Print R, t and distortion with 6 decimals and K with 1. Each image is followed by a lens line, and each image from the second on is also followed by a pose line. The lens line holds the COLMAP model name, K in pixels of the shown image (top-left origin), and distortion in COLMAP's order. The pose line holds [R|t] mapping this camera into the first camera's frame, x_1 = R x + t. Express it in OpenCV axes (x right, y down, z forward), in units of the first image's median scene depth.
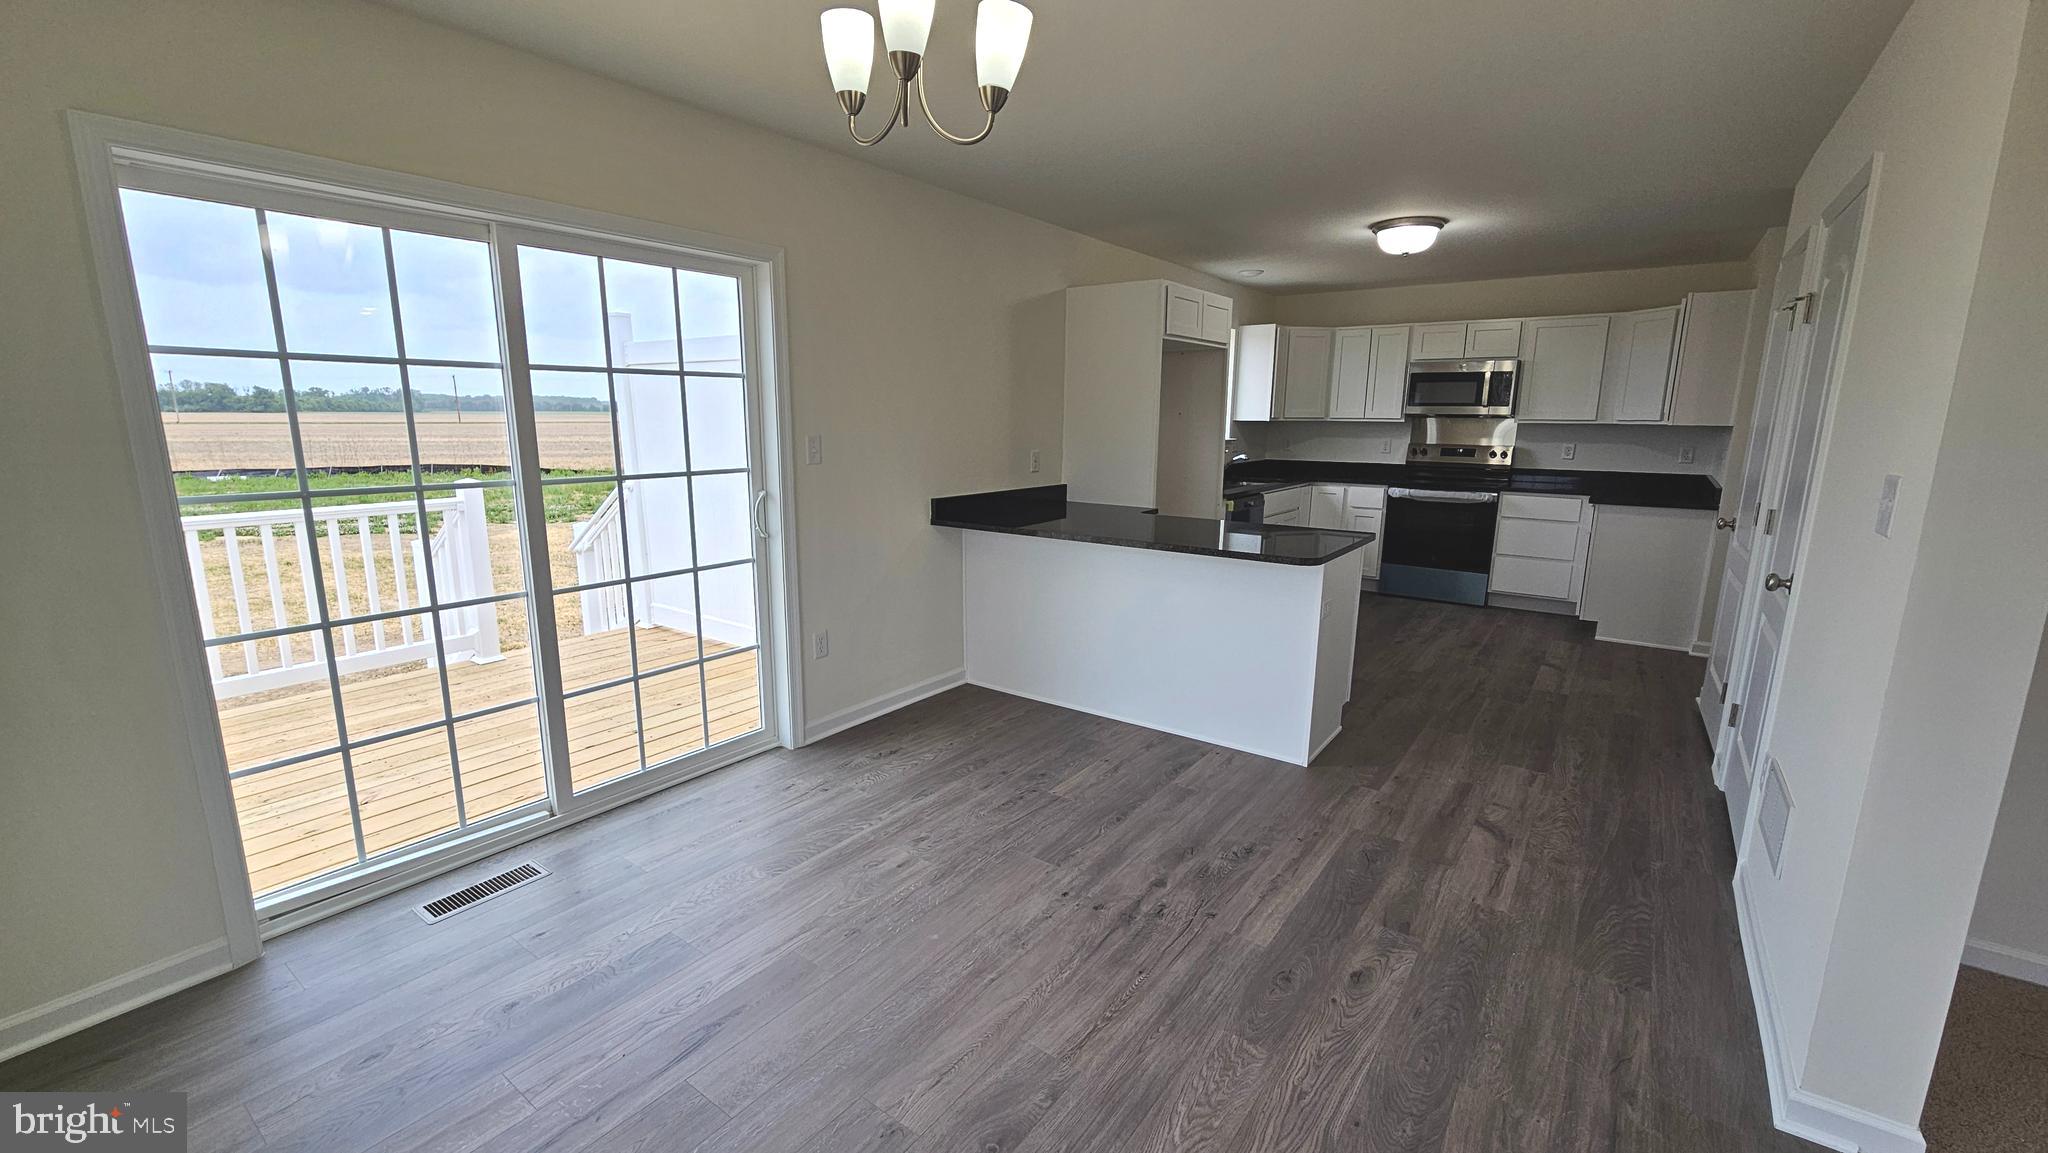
lens RADIAL K [[843.7, 0, 1004.3], [0, 843.7, 579.5], [0, 0, 1]] dist [0.000562, 0.000190]
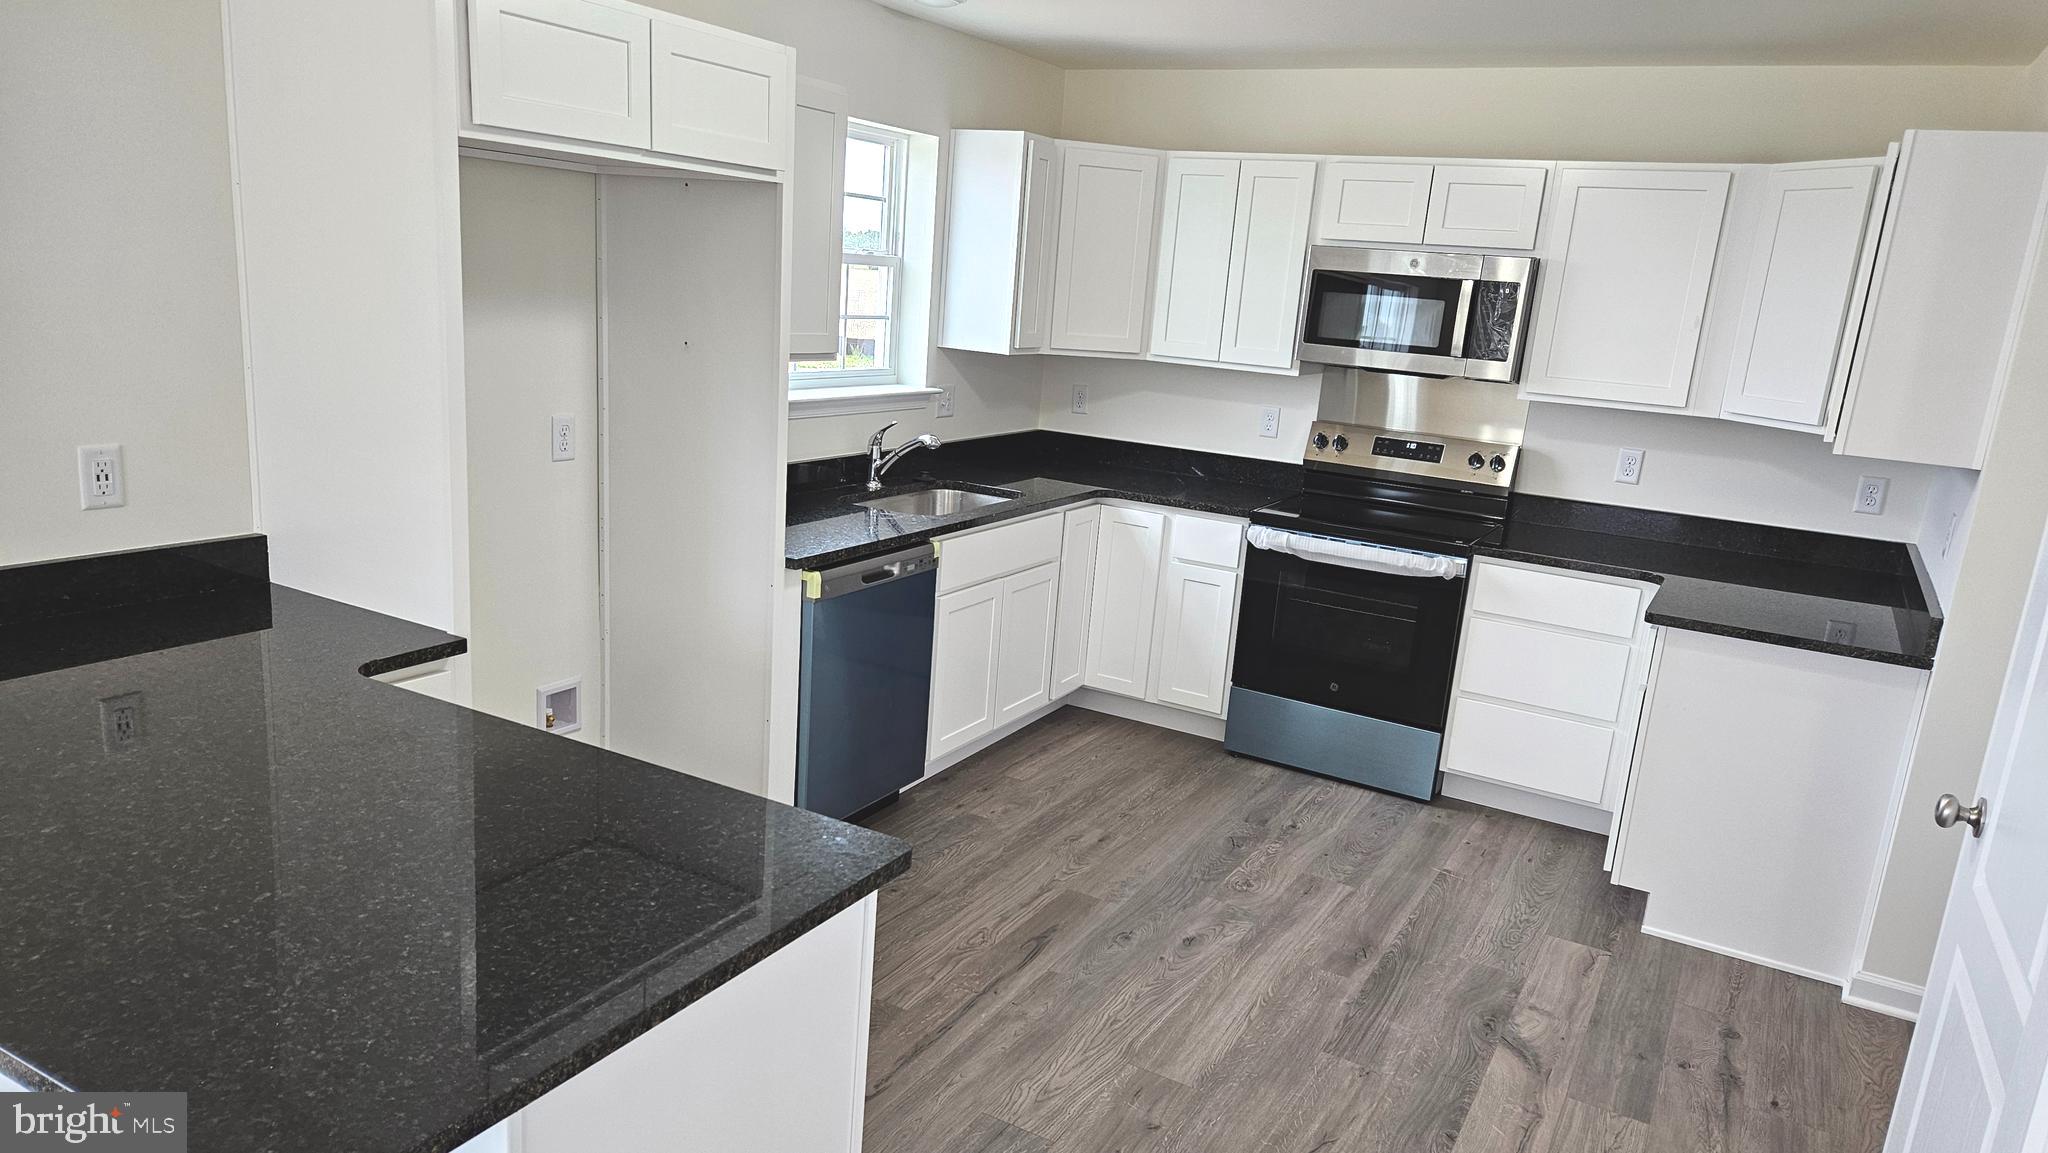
lens RADIAL K [[1373.3, 0, 1016.7], [0, 1373.3, 603.6], [0, 0, 1]] dist [0.061398, -0.019186]
pose [[0.989782, 0.035654, 0.138059, 0.241116], [-0.042324, 0.998059, 0.045687, -0.098494], [-0.136162, -0.051063, 0.989370, 0.300372]]
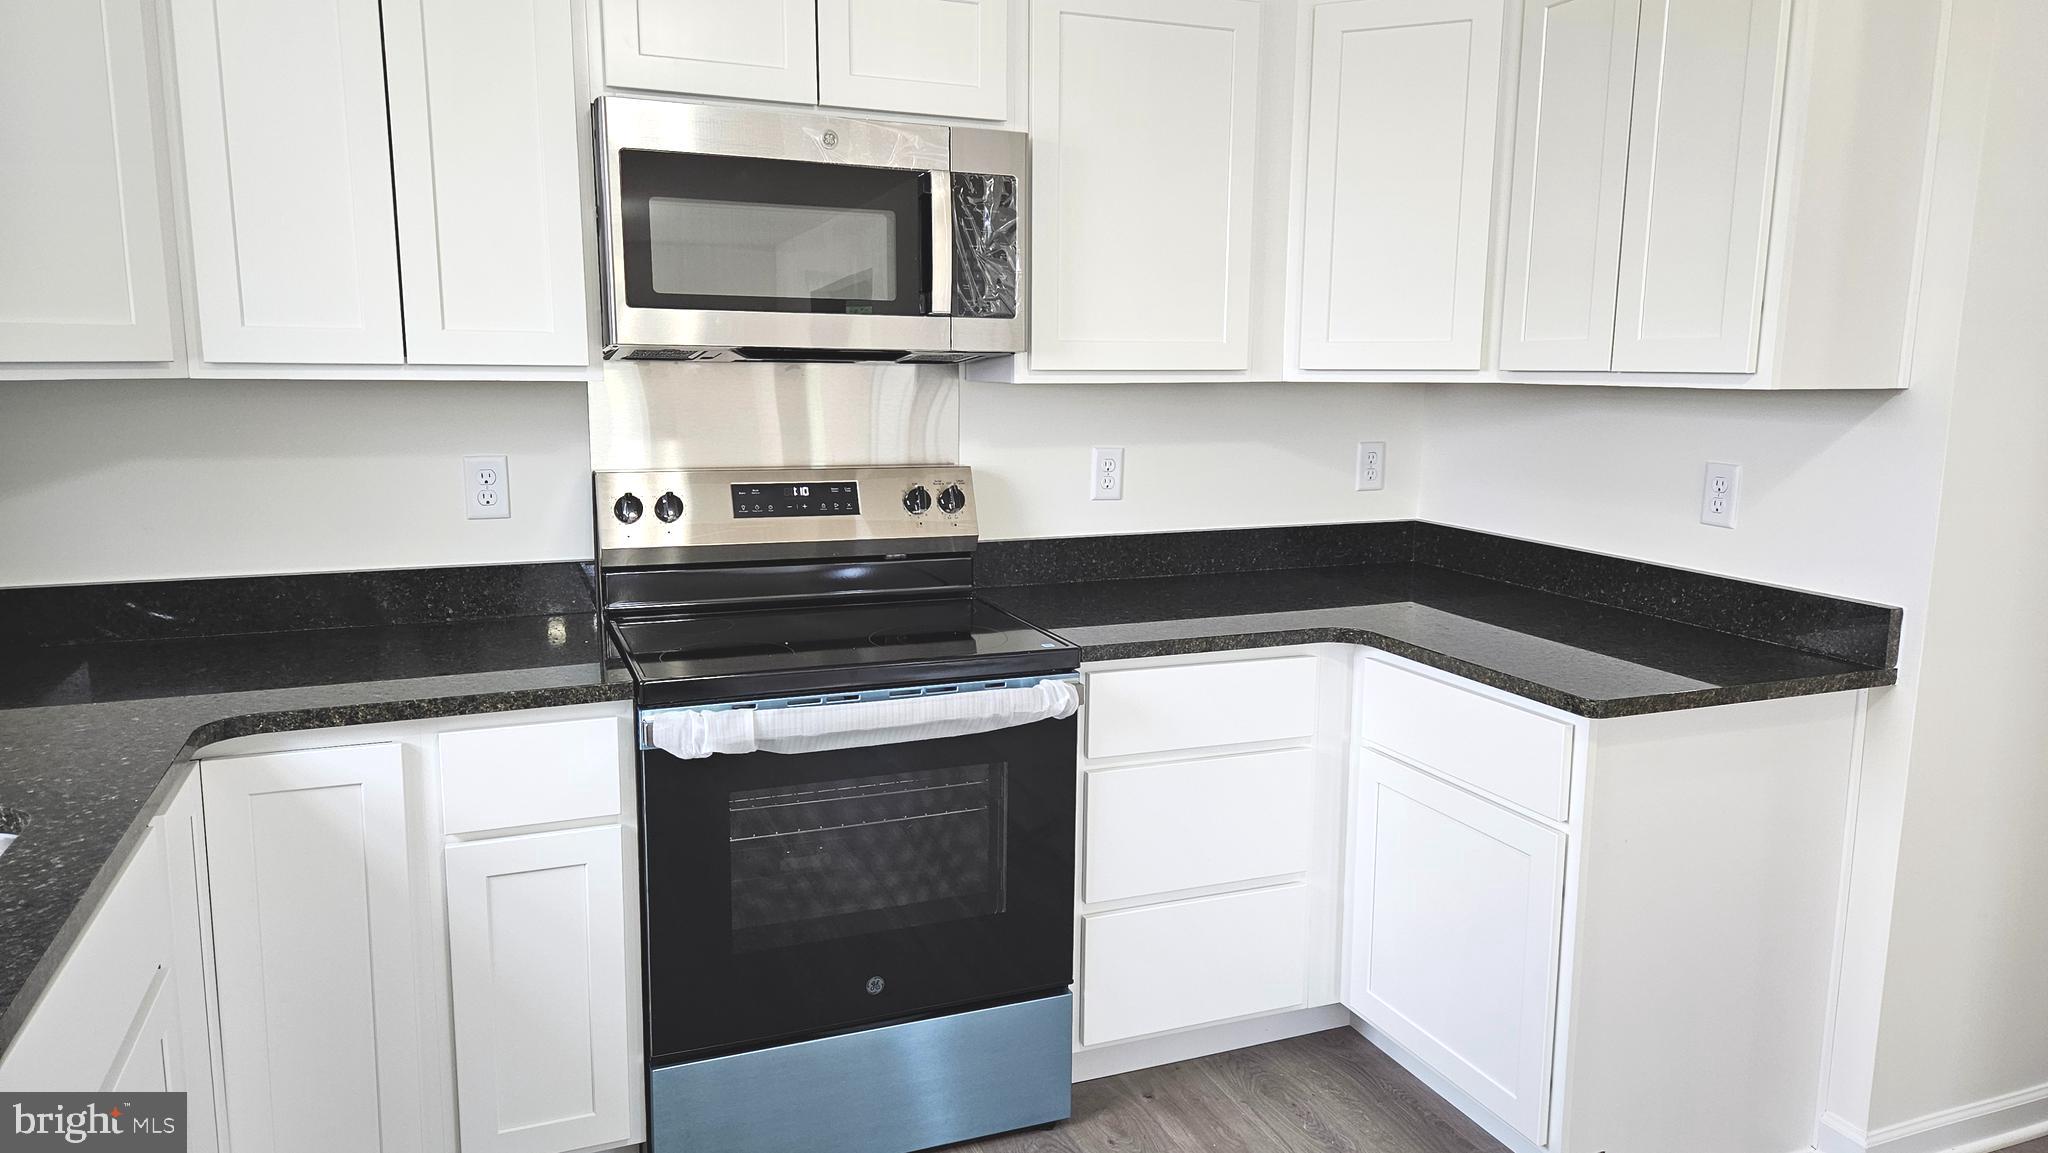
lens RADIAL K [[1373.3, 0, 1019.0], [0, 1373.3, 572.0], [0, 0, 1]] dist [0.061398, -0.019186]
pose [[0.502128, -0.133645, 0.854404, 0.233614], [0.163837, 0.984795, 0.057755, -0.151156], [-0.849132, 0.110983, 0.516389, 0.780403]]
